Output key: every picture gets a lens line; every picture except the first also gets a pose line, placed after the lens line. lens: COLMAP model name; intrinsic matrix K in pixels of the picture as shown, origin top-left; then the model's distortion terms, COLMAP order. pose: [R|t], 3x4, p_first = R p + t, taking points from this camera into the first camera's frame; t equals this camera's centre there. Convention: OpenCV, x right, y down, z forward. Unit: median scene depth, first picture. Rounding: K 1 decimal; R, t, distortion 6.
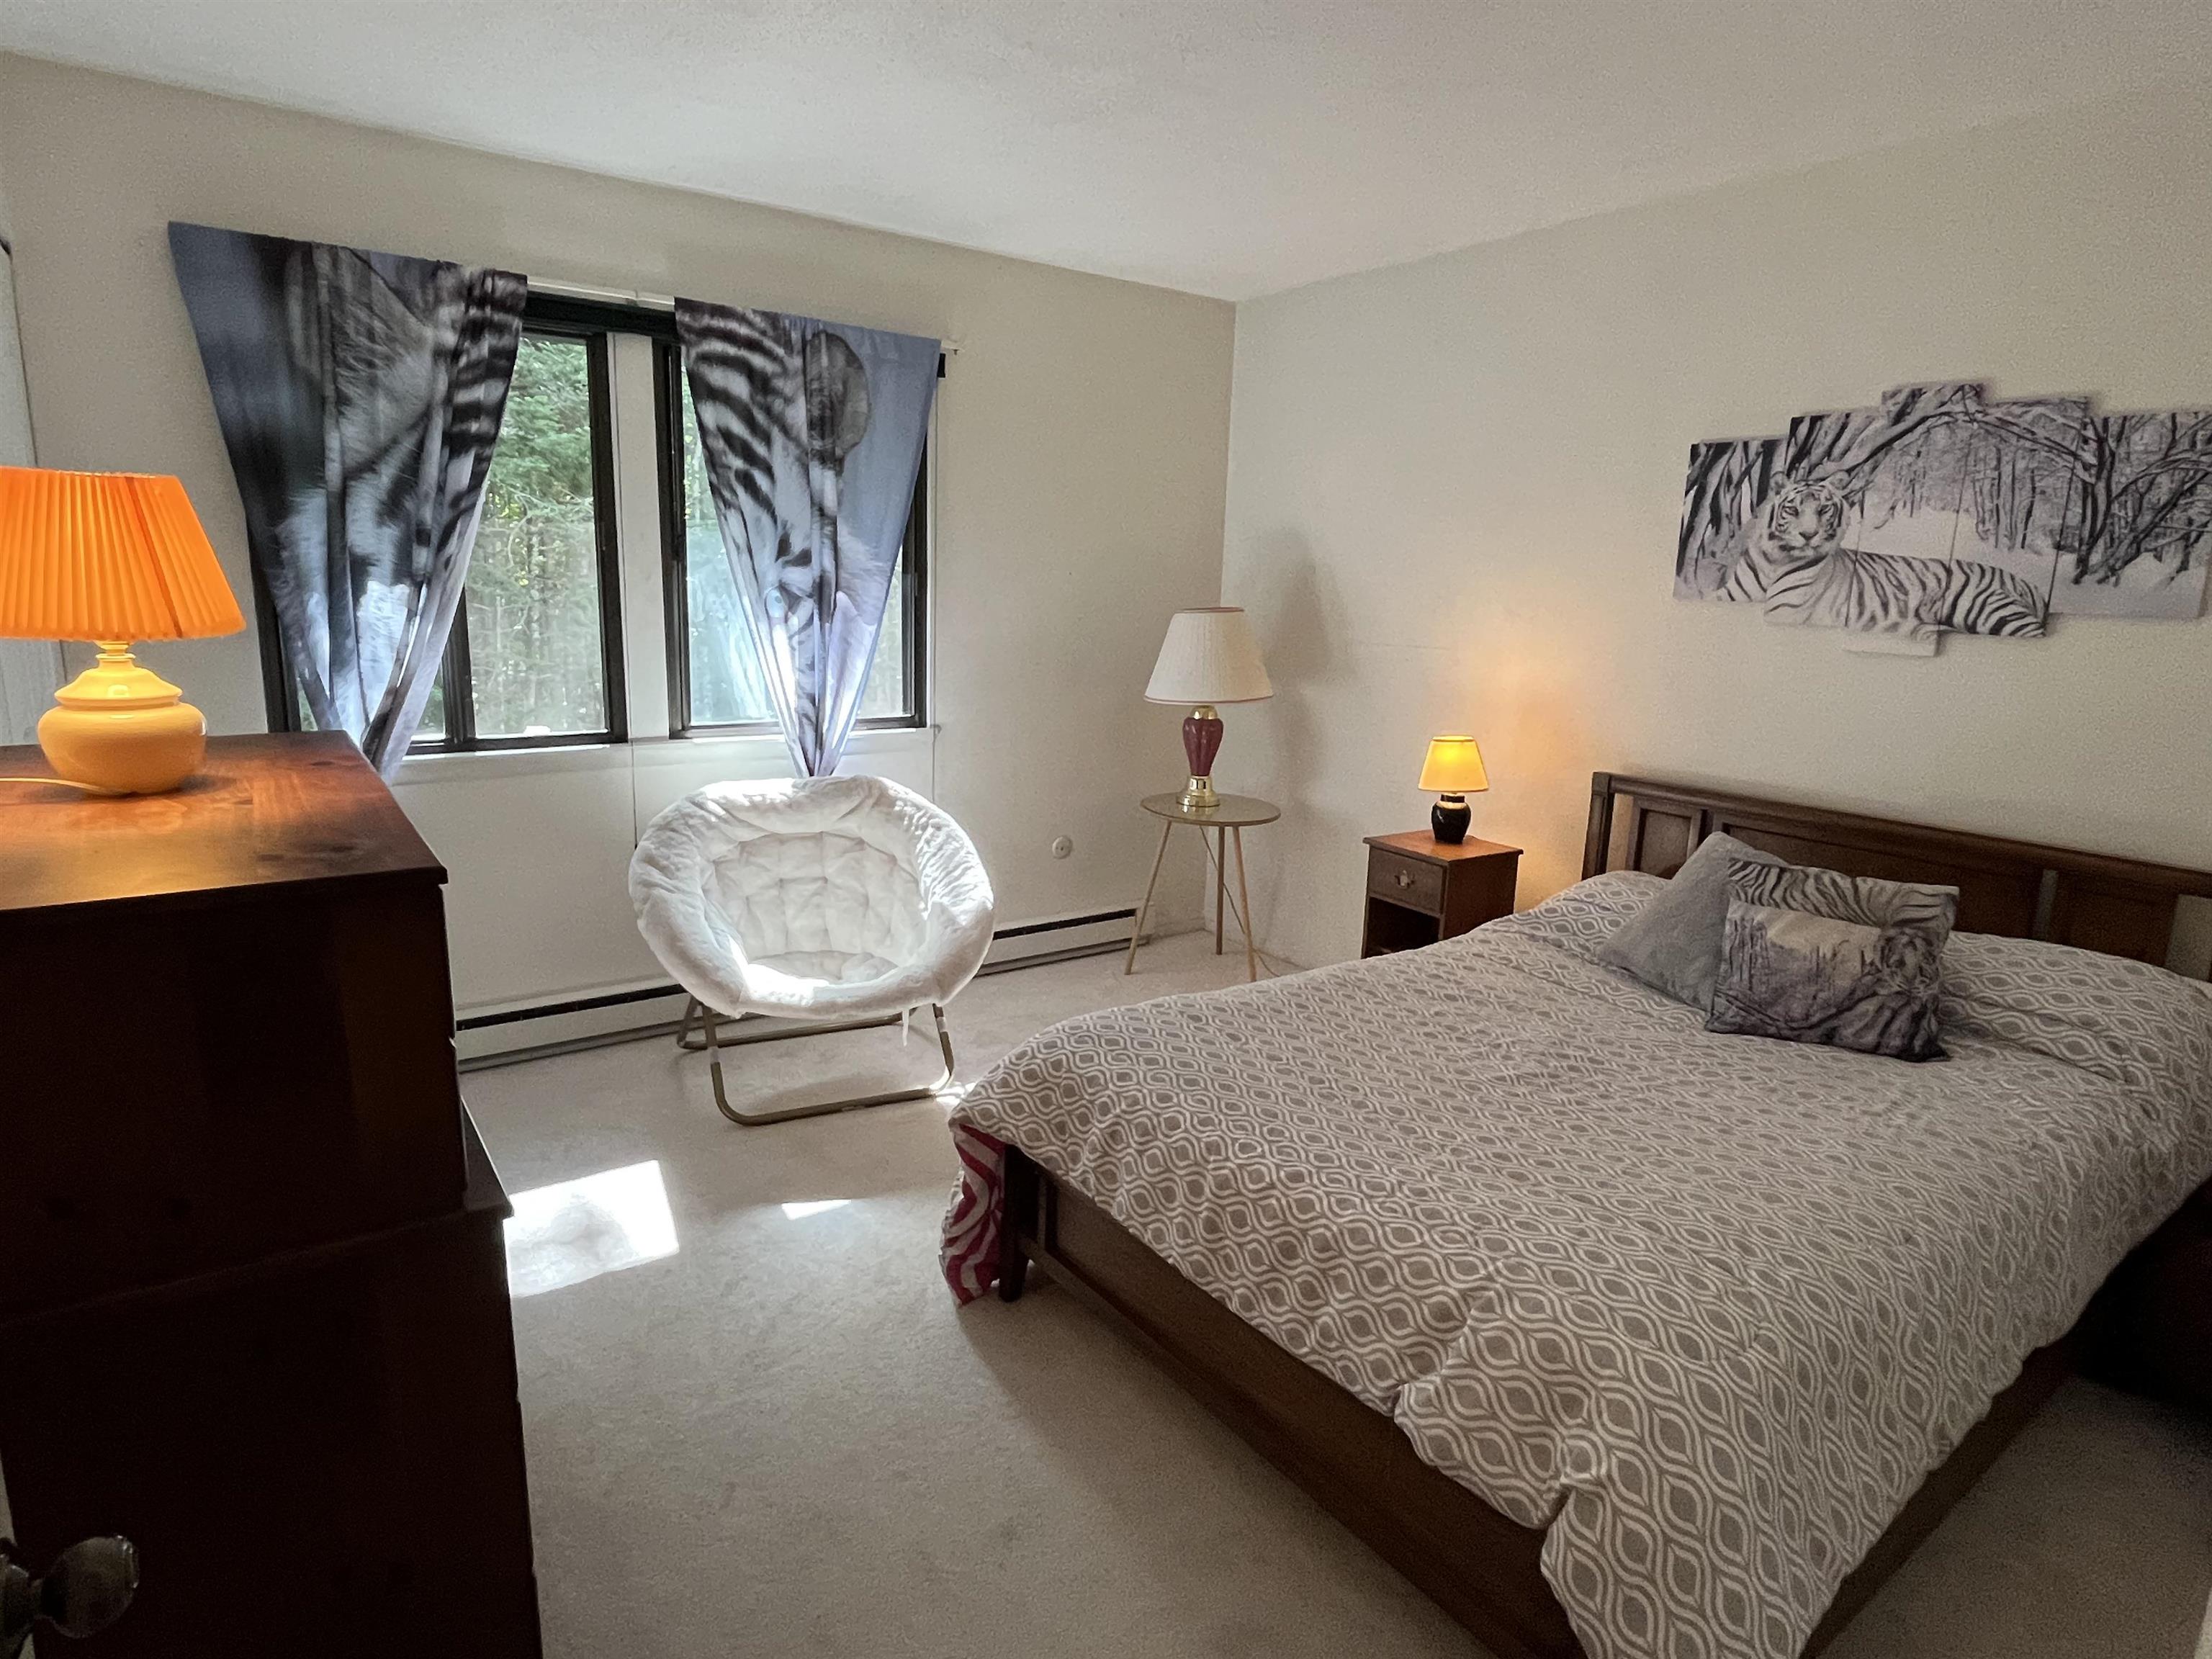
lens RADIAL K [[1215.2, 0, 1101.5], [0, 1215.2, 827.1], [0, 0, 1]] dist [-0.000411, -0.001196]
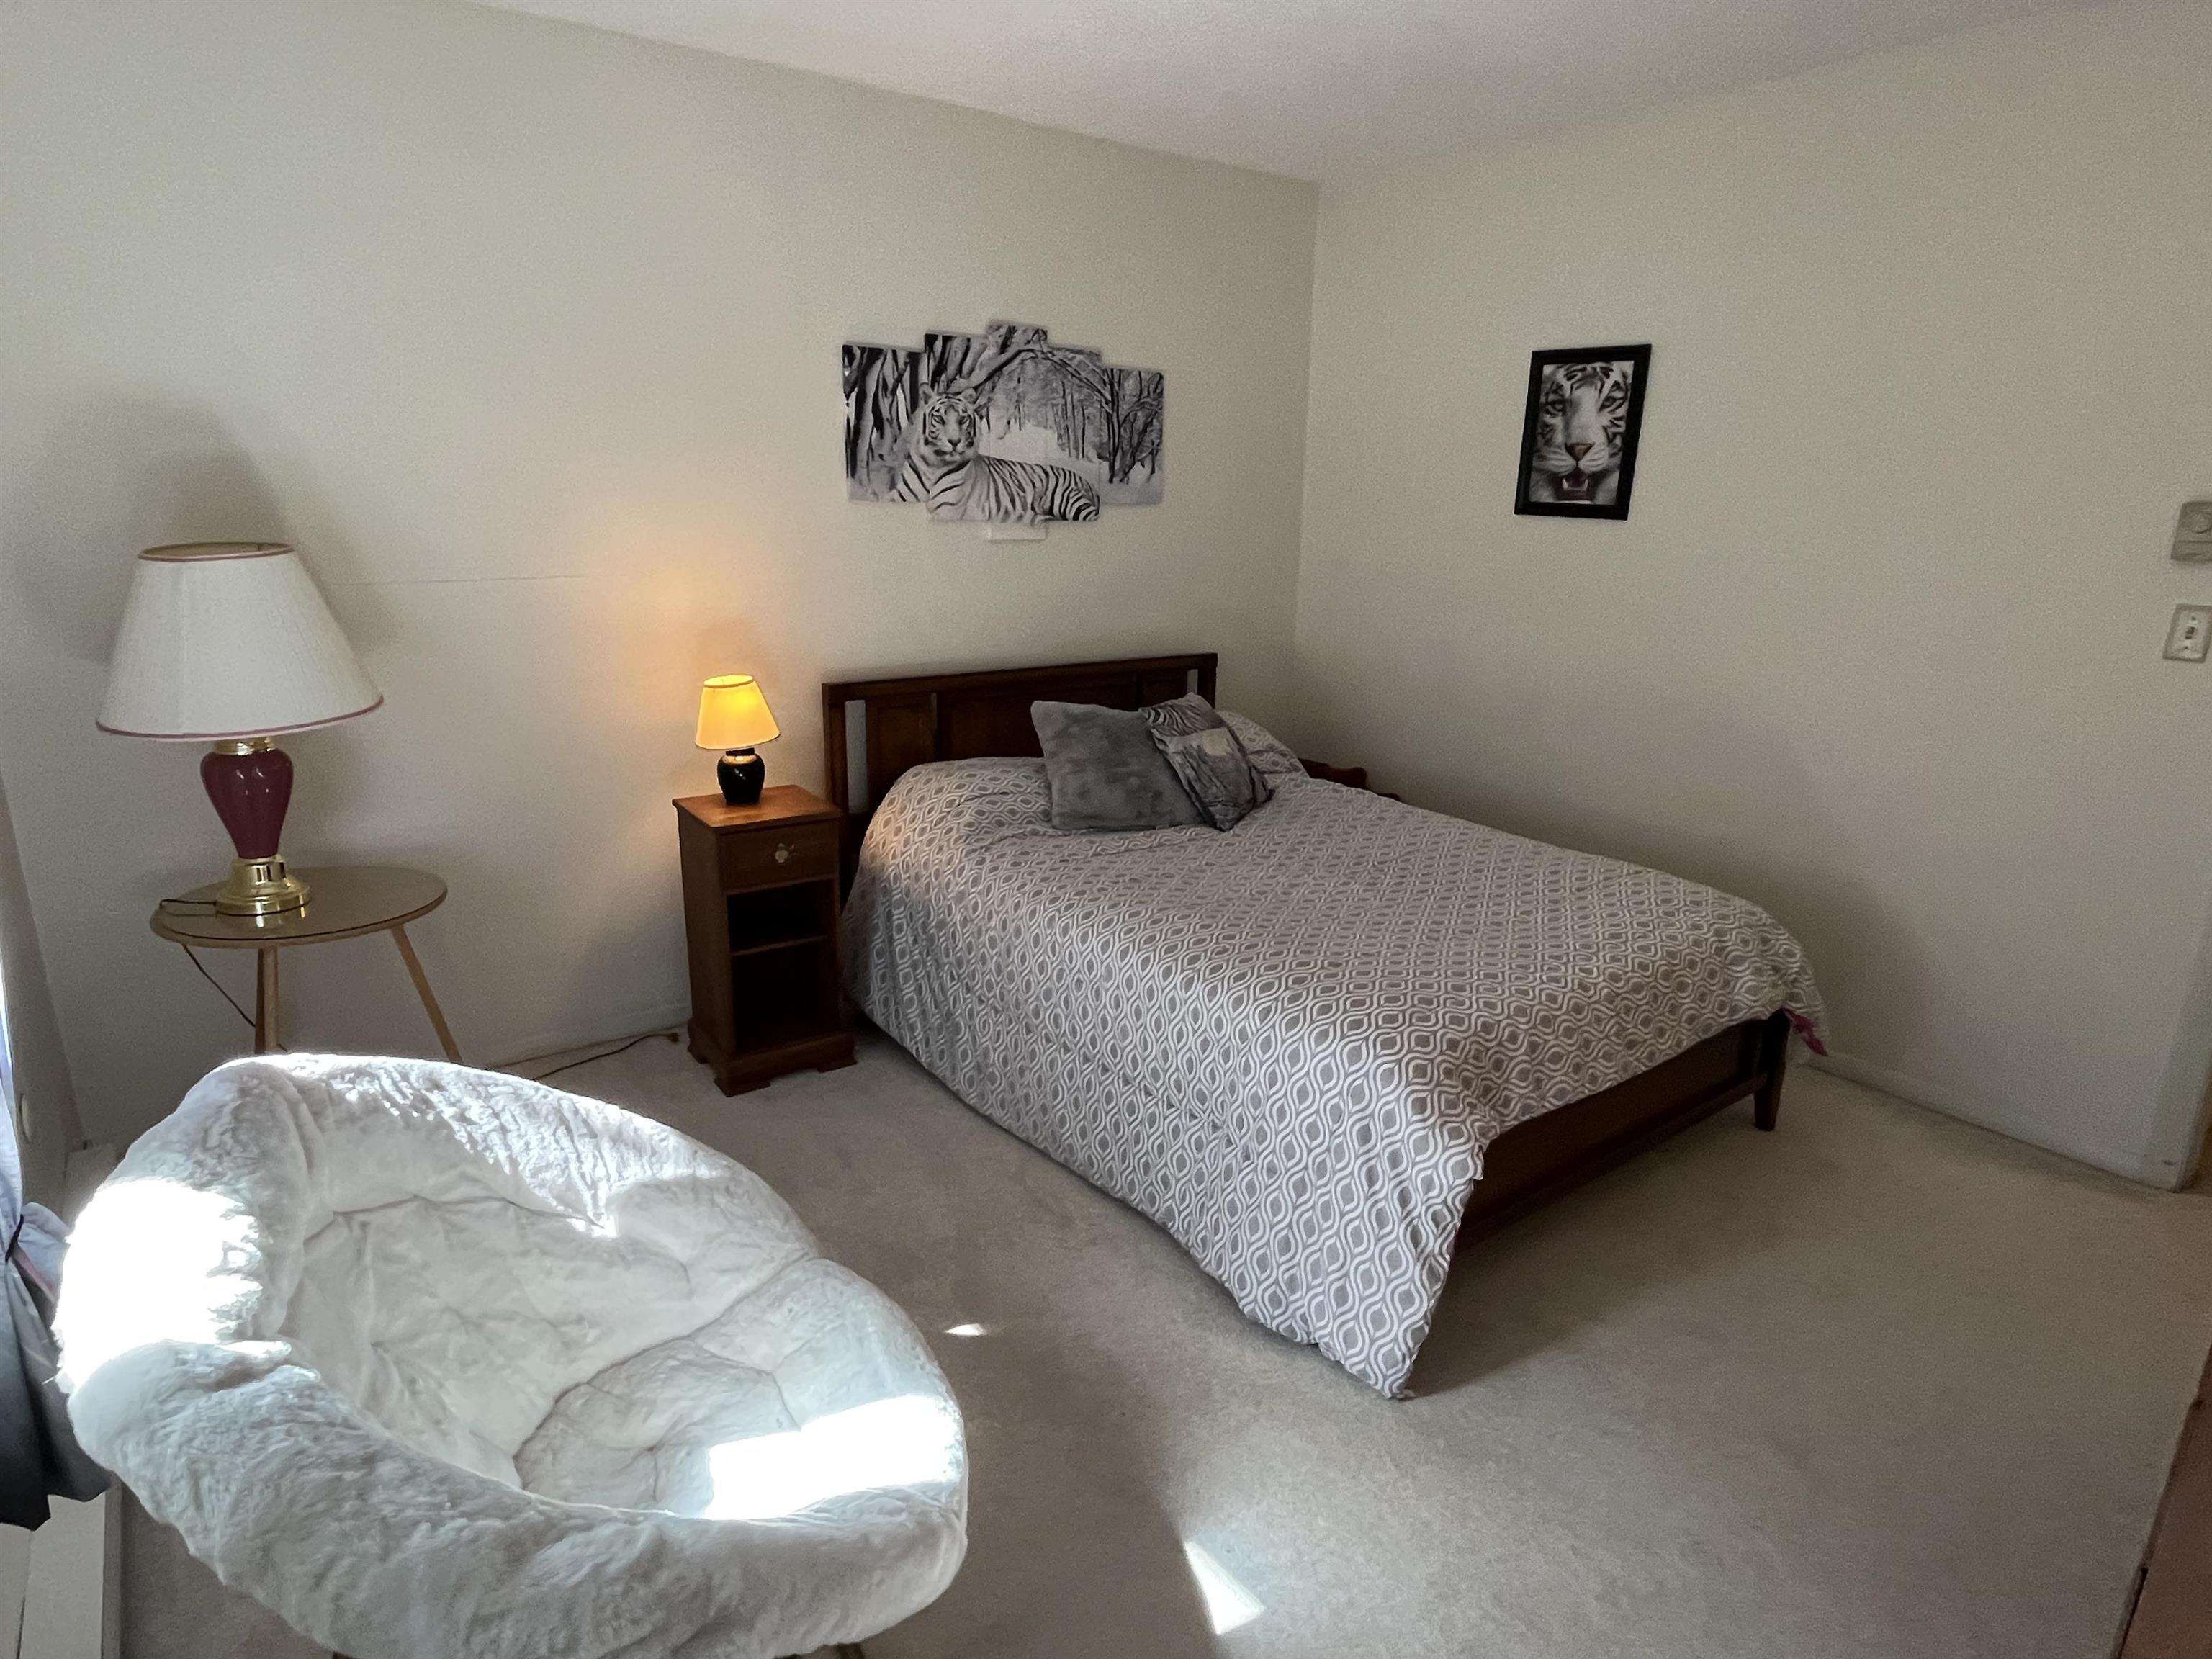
lens RADIAL K [[1215.2, 0, 1098.9], [0, 1215.2, 824.6], [0, 0, 1]] dist [-0.000411, -0.001196]
pose [[-0.000177, -0.290797, 0.956785, -0.648599], [0.194340, 0.938533, 0.285285, -0.205854], [-0.980934, 0.185992, 0.056348, 0.885468]]
